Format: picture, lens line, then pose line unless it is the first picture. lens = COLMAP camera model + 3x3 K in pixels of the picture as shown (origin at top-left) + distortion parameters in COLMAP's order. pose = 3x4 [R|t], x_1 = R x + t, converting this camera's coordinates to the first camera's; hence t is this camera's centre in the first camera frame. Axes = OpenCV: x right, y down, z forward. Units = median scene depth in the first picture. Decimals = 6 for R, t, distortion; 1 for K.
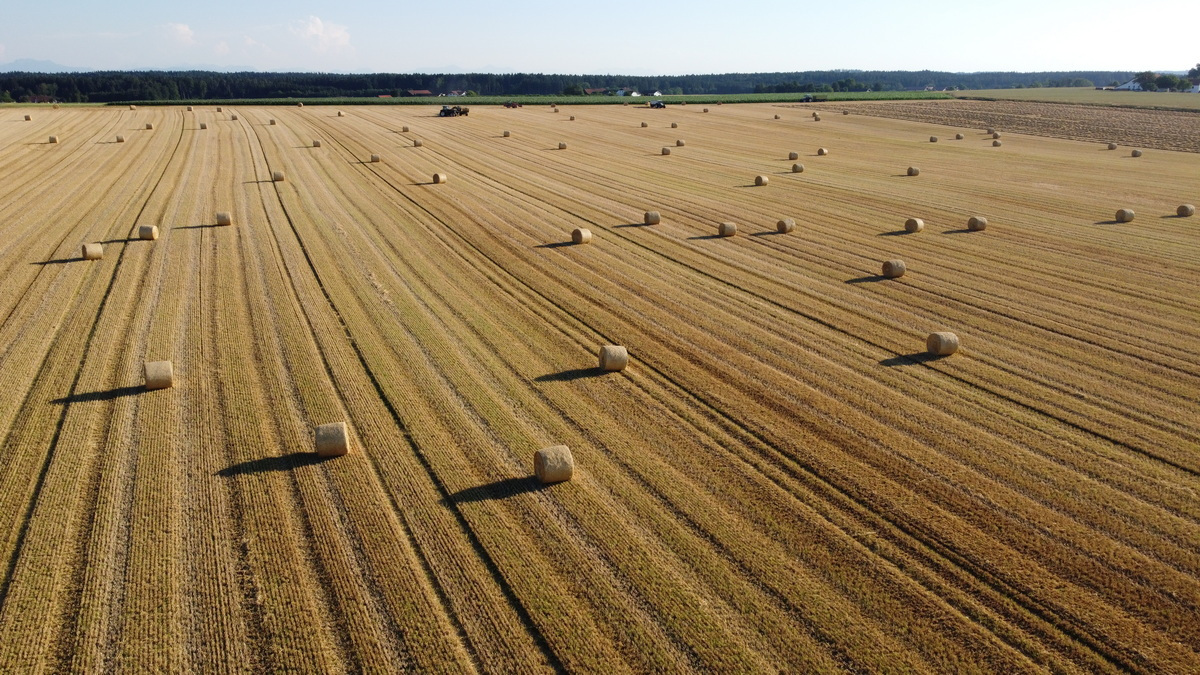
lens RADIAL K [[912.5, 0, 595.9], [0, 912.5, 333.6], [0, 0, 1]] dist [0.000938, -0.012336]
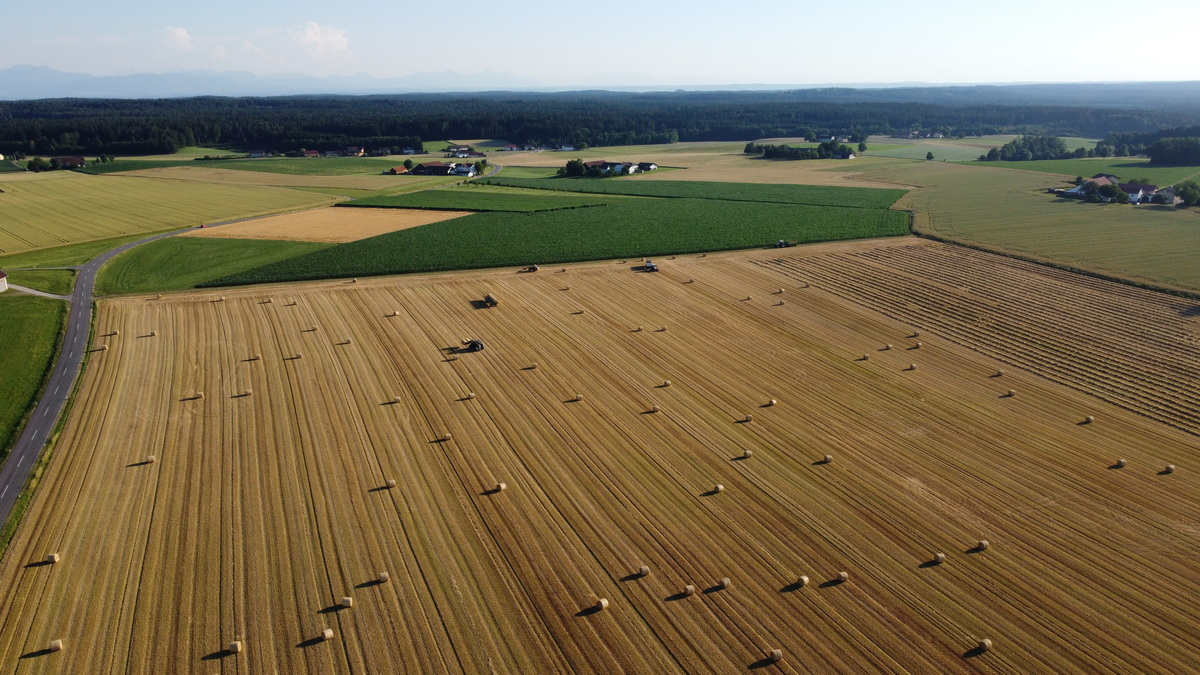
lens RADIAL K [[912.5, 0, 595.9], [0, 912.5, 333.6], [0, 0, 1]] dist [0.000938, -0.012336]
pose [[0.999995, -0.000903, 0.003116, -0.046594], [0.000913, 0.999995, -0.003146, -0.858533], [-0.003113, 0.003149, 0.999990, -0.995424]]
